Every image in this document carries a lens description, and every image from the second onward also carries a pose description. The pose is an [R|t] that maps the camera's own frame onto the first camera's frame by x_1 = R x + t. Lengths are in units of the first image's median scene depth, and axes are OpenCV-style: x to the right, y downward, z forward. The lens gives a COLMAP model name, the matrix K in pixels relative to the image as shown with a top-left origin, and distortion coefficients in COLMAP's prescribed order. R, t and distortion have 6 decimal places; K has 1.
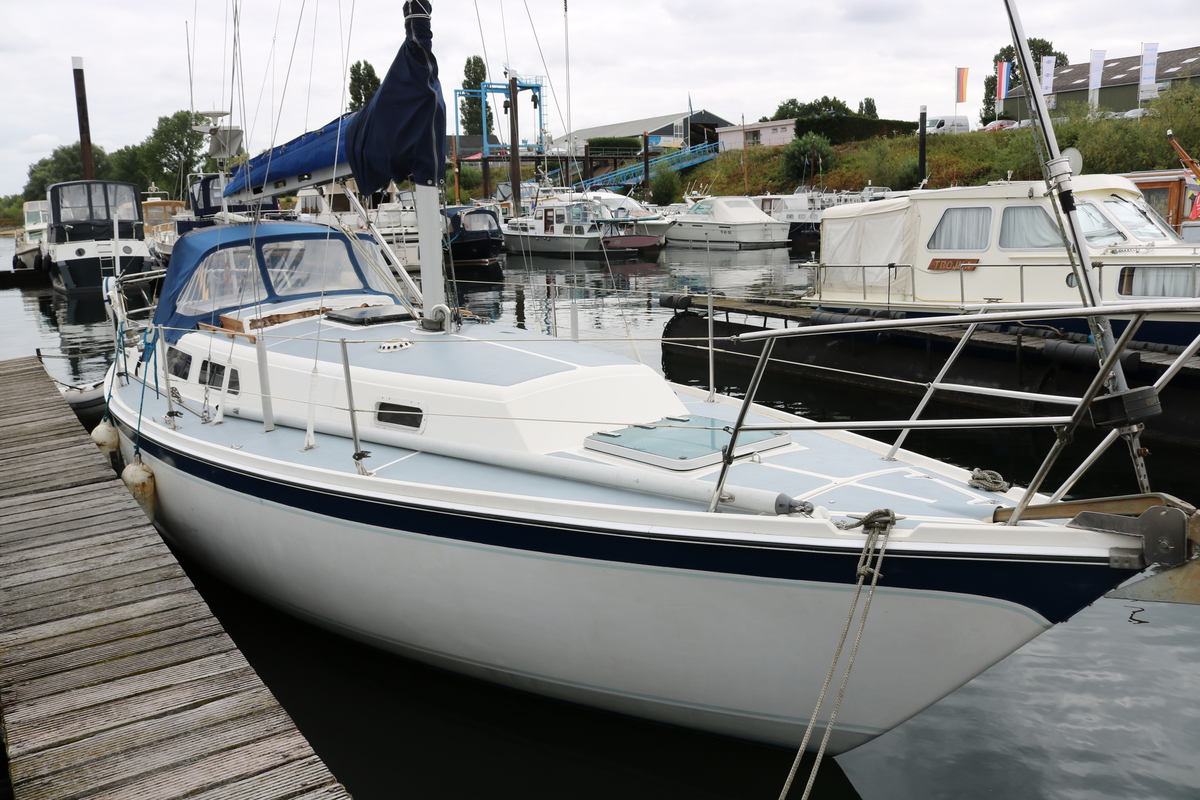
lens RADIAL K [[993.7, 0, 598.0], [0, 993.7, 385.1], [0, 0, 1]] dist [-0.165556, 0.145113]
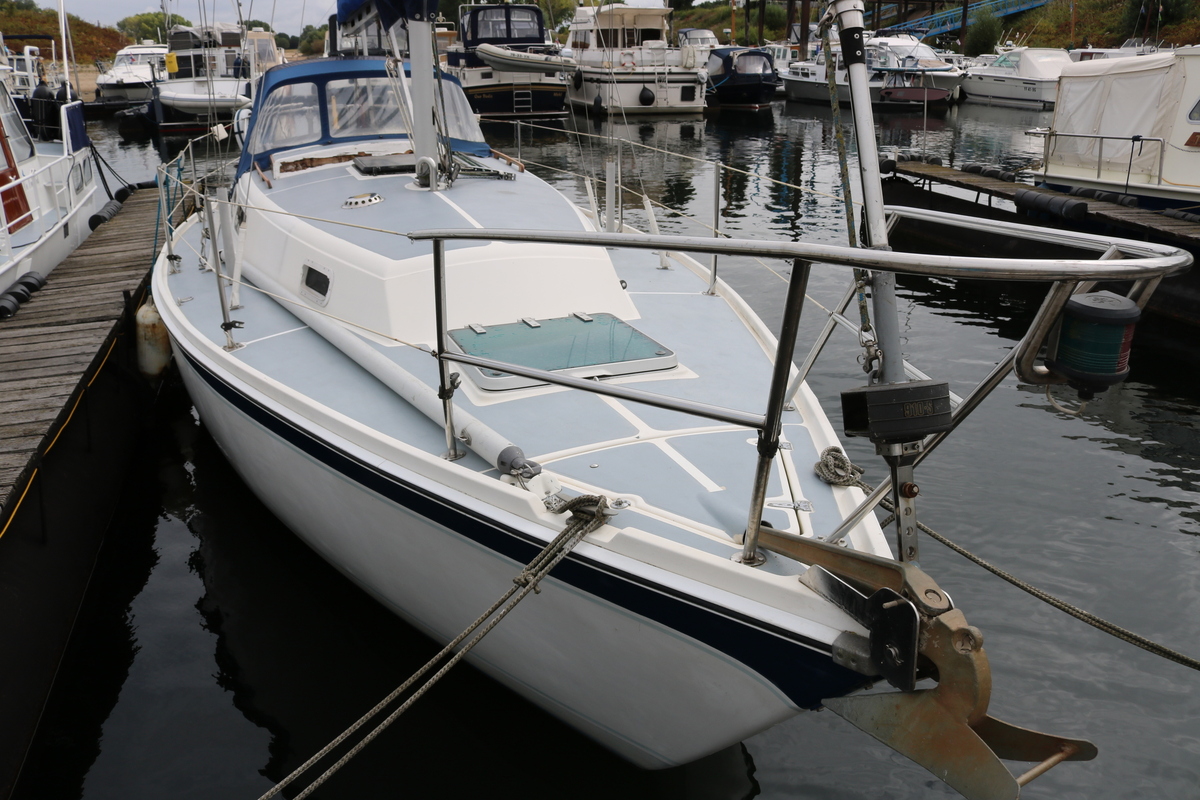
lens RADIAL K [[993.7, 0, 598.0], [0, 993.7, 385.1], [0, 0, 1]] dist [-0.165556, 0.145113]
pose [[0.952186, 0.119346, -0.281243, 0.044815], [-0.074487, 0.983453, 0.165141, -0.006338], [0.296299, -0.136296, 0.945320, 0.031456]]
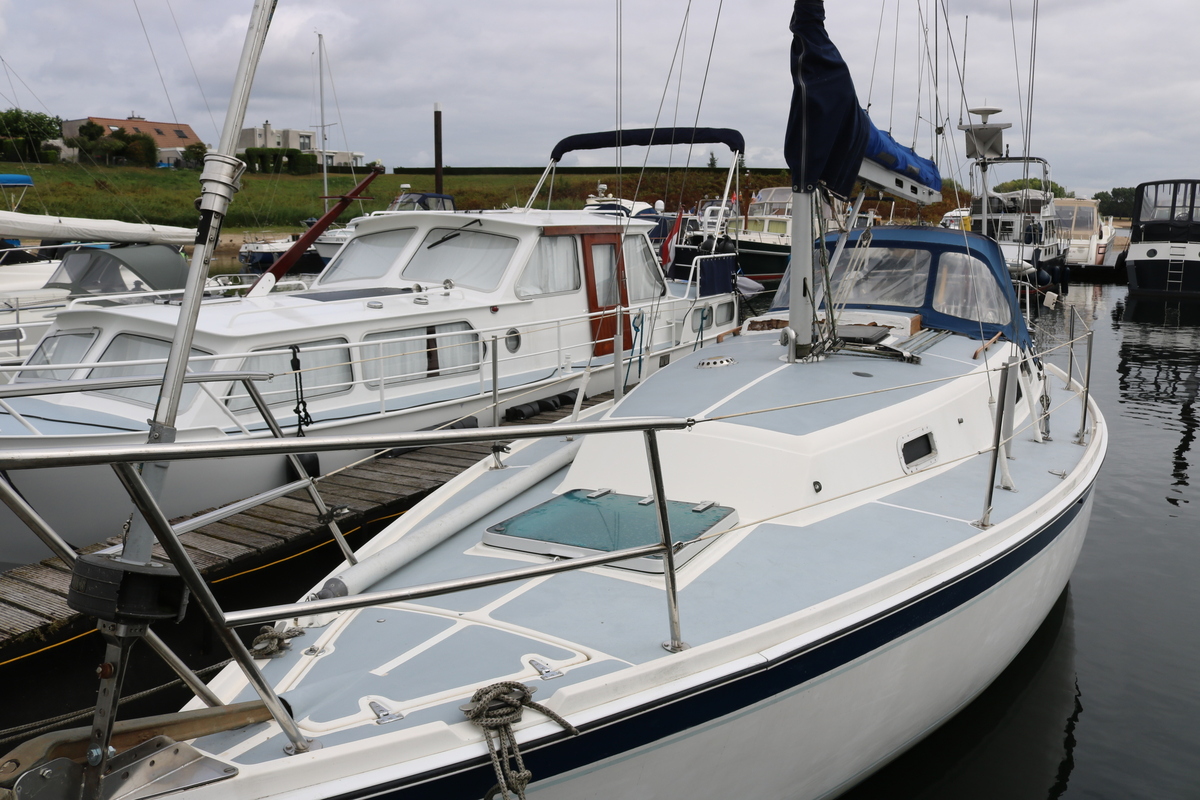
lens RADIAL K [[993.7, 0, 598.0], [0, 993.7, 385.1], [0, 0, 1]] dist [-0.165556, 0.145113]
pose [[0.419451, 0.177624, -0.890231, 0.095439], [-0.174744, 0.978128, 0.112828, -0.017342], [0.890800, 0.108237, 0.441316, 0.080763]]
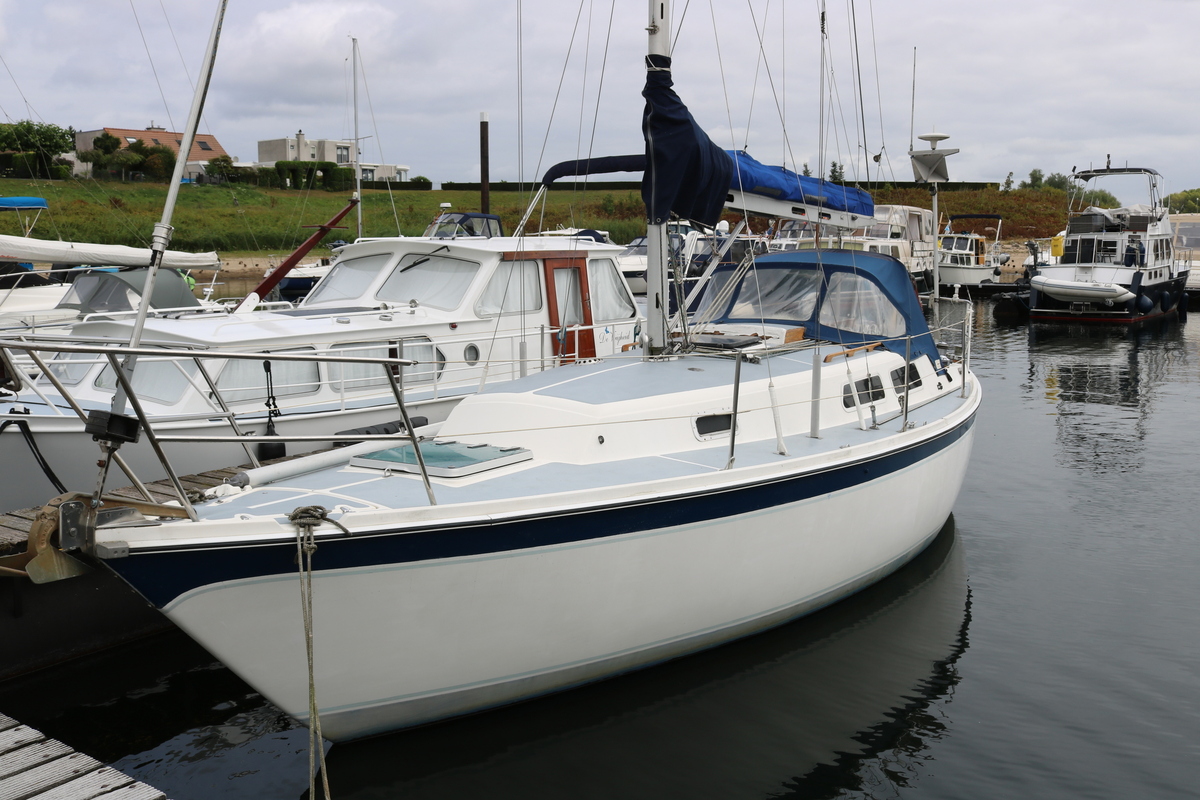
lens RADIAL K [[1164.5, 0, 600.0], [0, 1164.5, 400.0], [0, 0, 1]] dist [-0.128748, 0.129677]
pose [[0.350112, 0.153338, -0.924072, 0.174104], [-0.174059, 0.979979, 0.096668, -0.021417], [0.920394, 0.126999, 0.369792, 0.084705]]
